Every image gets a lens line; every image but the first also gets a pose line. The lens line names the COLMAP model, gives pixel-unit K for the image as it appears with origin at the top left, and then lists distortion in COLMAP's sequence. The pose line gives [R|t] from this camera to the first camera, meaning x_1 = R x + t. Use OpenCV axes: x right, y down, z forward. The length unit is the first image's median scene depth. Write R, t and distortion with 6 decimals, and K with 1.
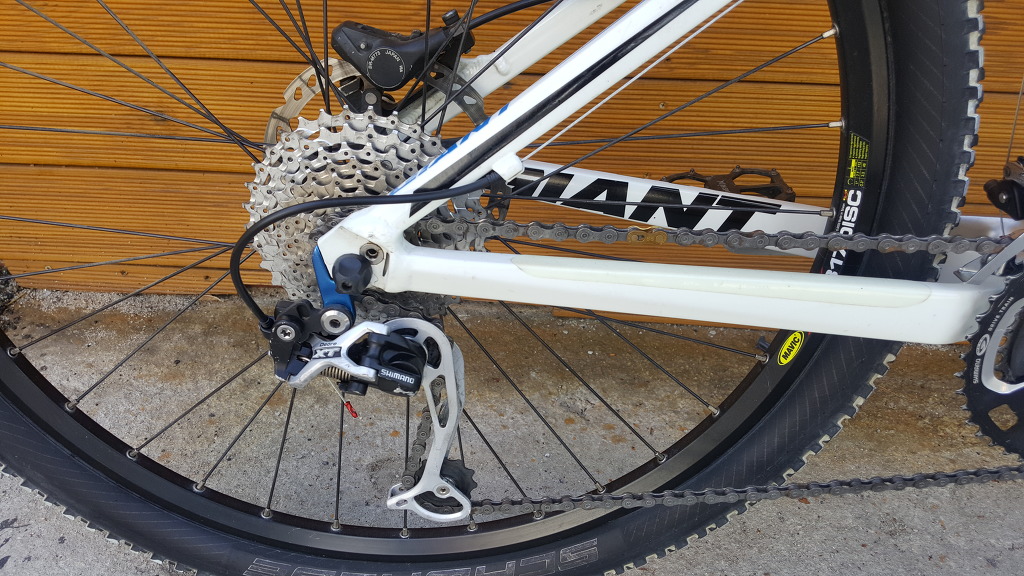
lens RADIAL K [[825.0, 0, 503.9], [0, 825.0, 292.7], [0, 0, 1]] dist [0.113155, -0.159257]
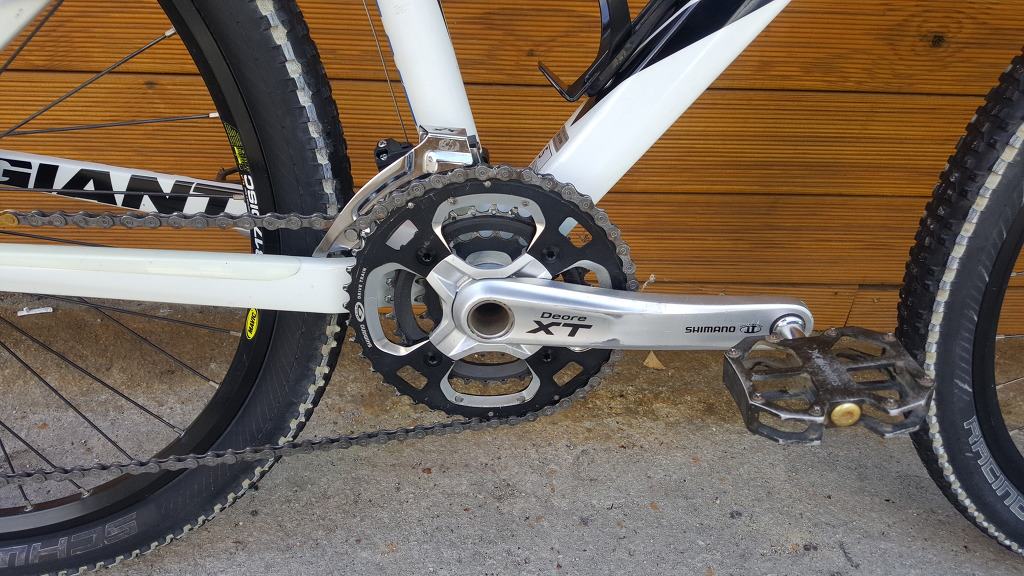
lens RADIAL K [[825.0, 0, 516.3], [0, 825.0, 296.9], [0, 0, 1]] dist [0.113155, -0.159257]
pose [[0.998457, -0.027125, 0.048455, 0.609834], [0.027166, 0.999631, -0.000174, 0.040120], [-0.048432, 0.001490, 0.998825, -0.093894]]
